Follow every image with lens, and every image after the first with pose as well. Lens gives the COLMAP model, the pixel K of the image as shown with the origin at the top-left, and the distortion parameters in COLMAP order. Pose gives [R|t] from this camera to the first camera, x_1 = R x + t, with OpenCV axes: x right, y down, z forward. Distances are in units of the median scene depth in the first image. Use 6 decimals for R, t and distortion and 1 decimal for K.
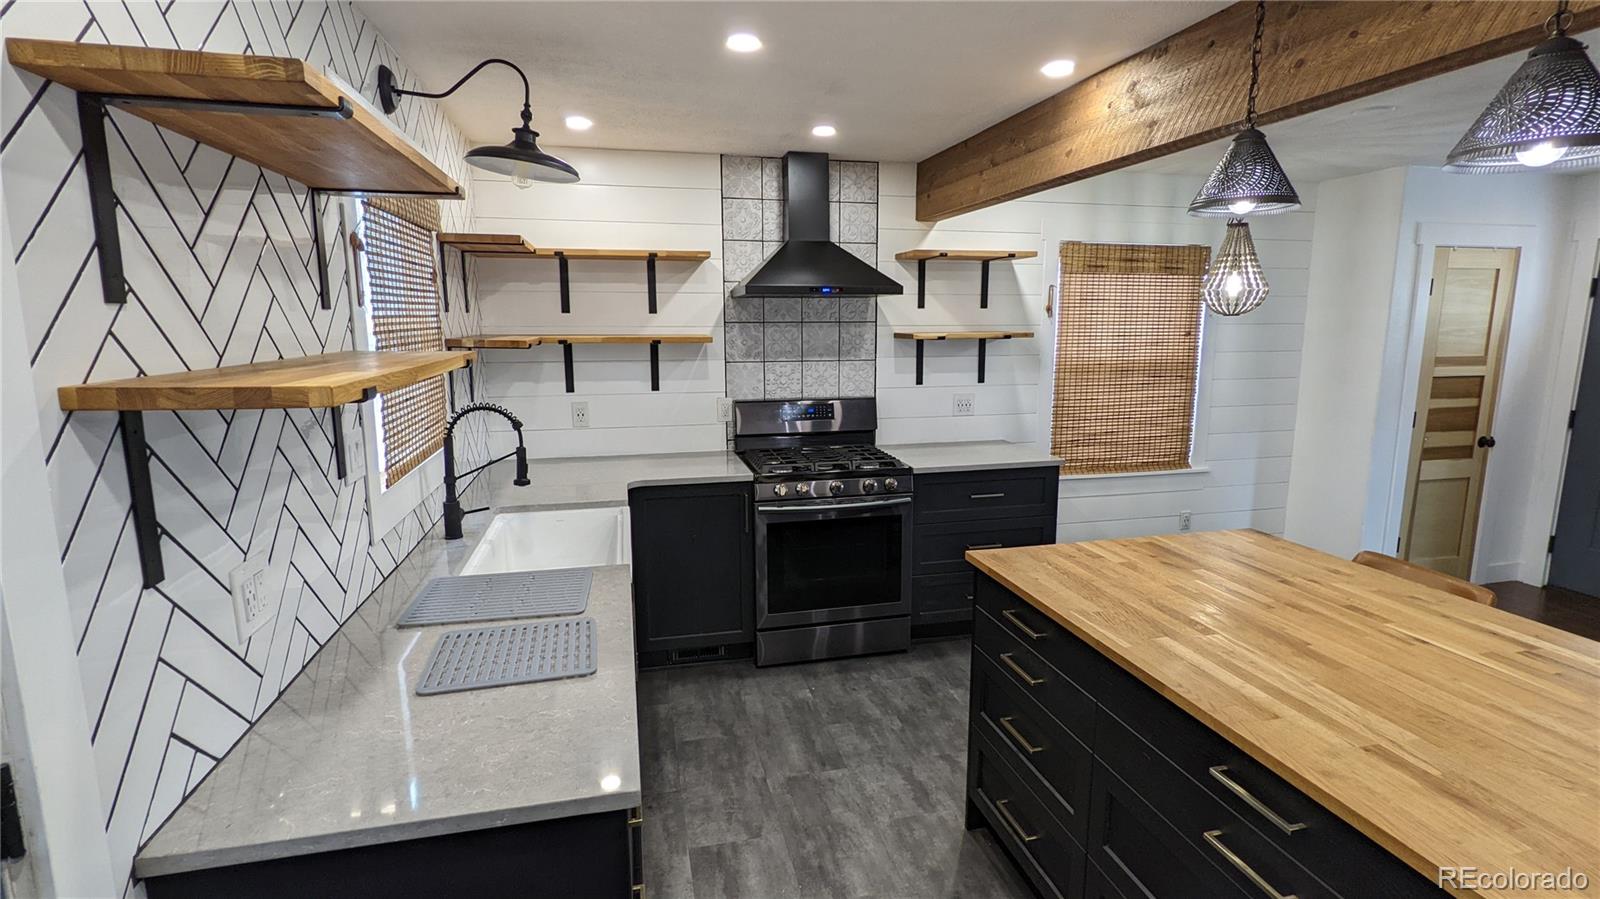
lens RADIAL K [[760.4, 0, 800.1], [0, 760.4, 444.6], [0, 0, 1]] dist [0.000716, -0.000402]
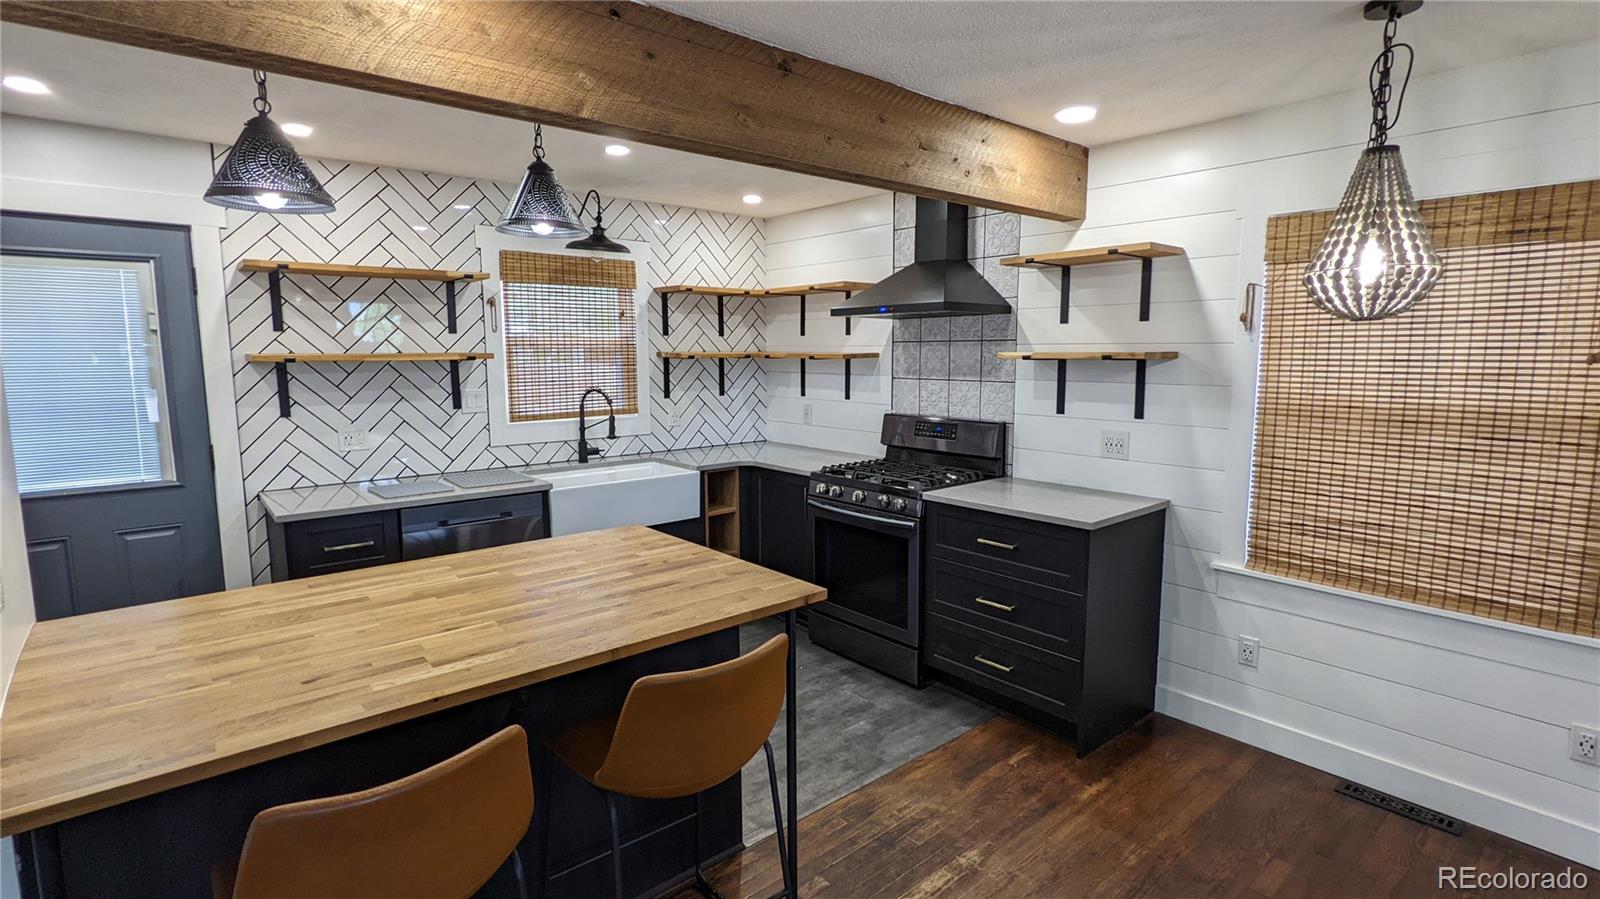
lens RADIAL K [[767.1, 0, 808.0], [0, 767.1, 445.7], [0, 0, 1]] dist [-0.000452, 0.000499]
pose [[0.460465, 0.109917, -0.880846, 0.828544], [-0.144525, 0.988347, 0.047781, -0.046935], [0.875834, 0.105303, 0.470985, 0.381262]]
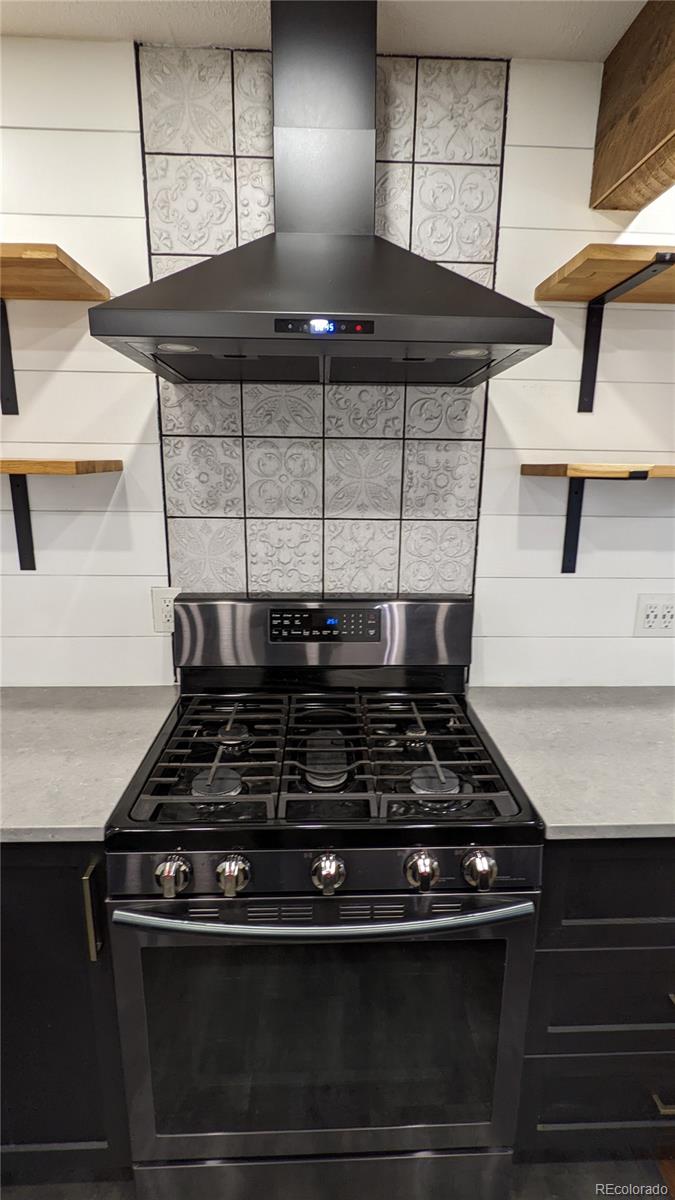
lens RADIAL K [[575.3, 0, 337.5], [0, 575.3, 600.0], [0, 0, 1]] dist [-0.000452, 0.000499]
pose [[0.980382, 0.057935, -0.188403, 0.086778], [-0.046142, 0.996726, 0.066395, -0.084101], [0.191632, -0.056399, 0.979845, 0.645867]]
